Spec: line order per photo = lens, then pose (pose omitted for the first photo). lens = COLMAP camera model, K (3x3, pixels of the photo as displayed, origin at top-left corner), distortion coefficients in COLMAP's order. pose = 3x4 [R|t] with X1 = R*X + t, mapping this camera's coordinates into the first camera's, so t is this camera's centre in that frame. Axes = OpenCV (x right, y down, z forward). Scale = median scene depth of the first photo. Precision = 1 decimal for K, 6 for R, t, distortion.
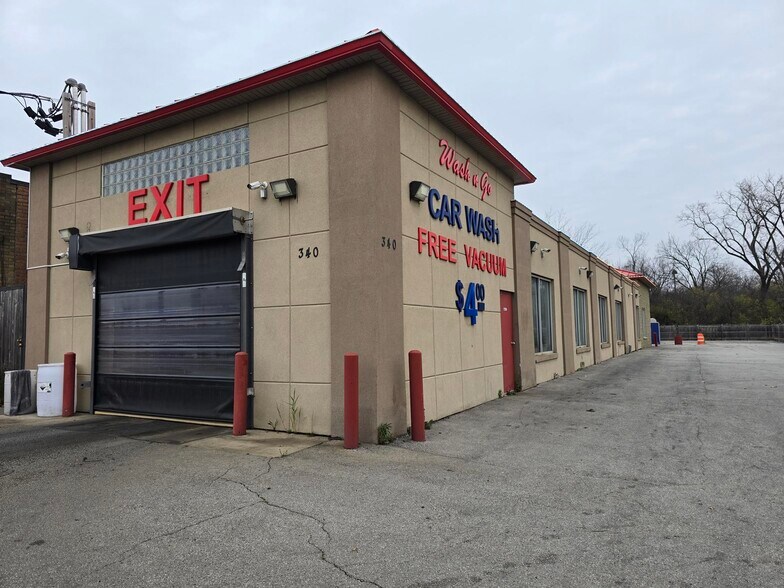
lens RADIAL K [[526.6, 0, 390.2], [0, 526.6, 292.4], [0, 0, 1]] dist [0.072692, -0.069478]
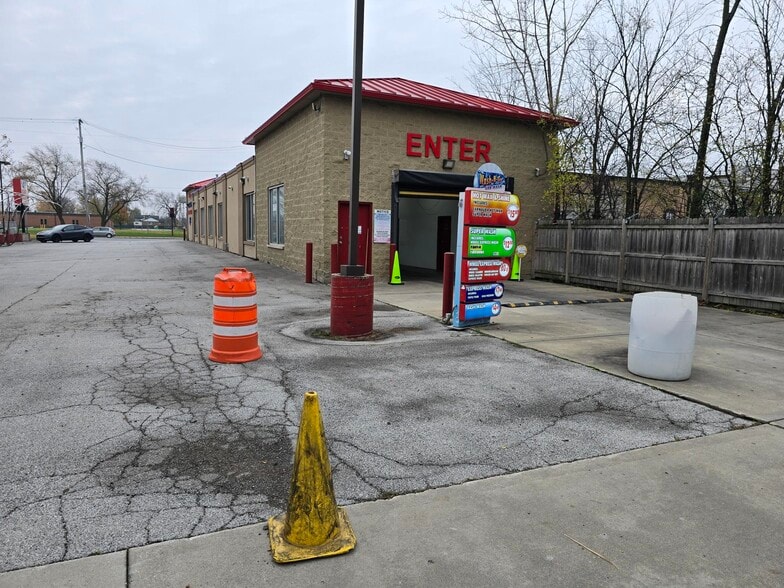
lens RADIAL K [[526.6, 0, 396.7], [0, 526.6, 290.0], [0, 0, 1]] dist [0.072692, -0.069478]
pose [[-0.561704, 0.095694, -0.821786, 3.359828], [0.051889, 0.995408, 0.080444, 0.375279], [0.825710, 0.002544, -0.564090, 5.600615]]
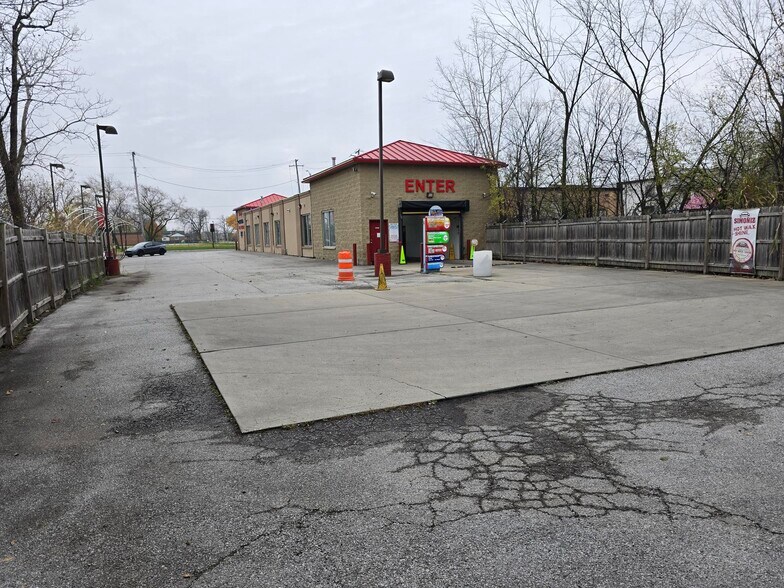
lens RADIAL K [[526.6, 0, 397.2], [0, 526.6, 300.6], [0, 0, 1]] dist [0.072692, -0.069478]
pose [[-0.581521, 0.133168, -0.802558, 4.357896], [0.100338, 0.990720, 0.091686, 0.414251], [0.807320, -0.027209, -0.589486, 6.332153]]
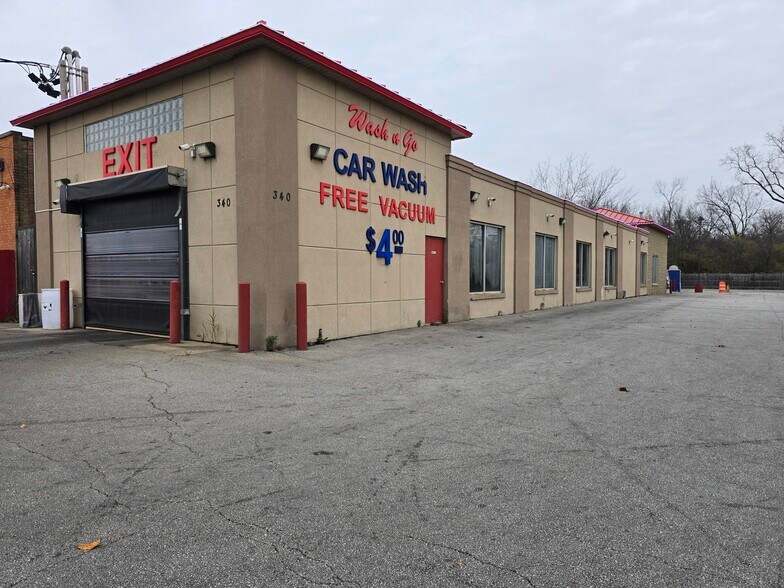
lens RADIAL K [[526.6, 0, 388.7], [0, 526.6, 291.9], [0, 0, 1]] dist [0.072692, -0.069478]
pose [[0.995985, 0.022174, -0.086736, 0.265572], [-0.012997, 0.994391, 0.104968, -0.001994], [0.088577, -0.103419, 0.990686, -0.179313]]
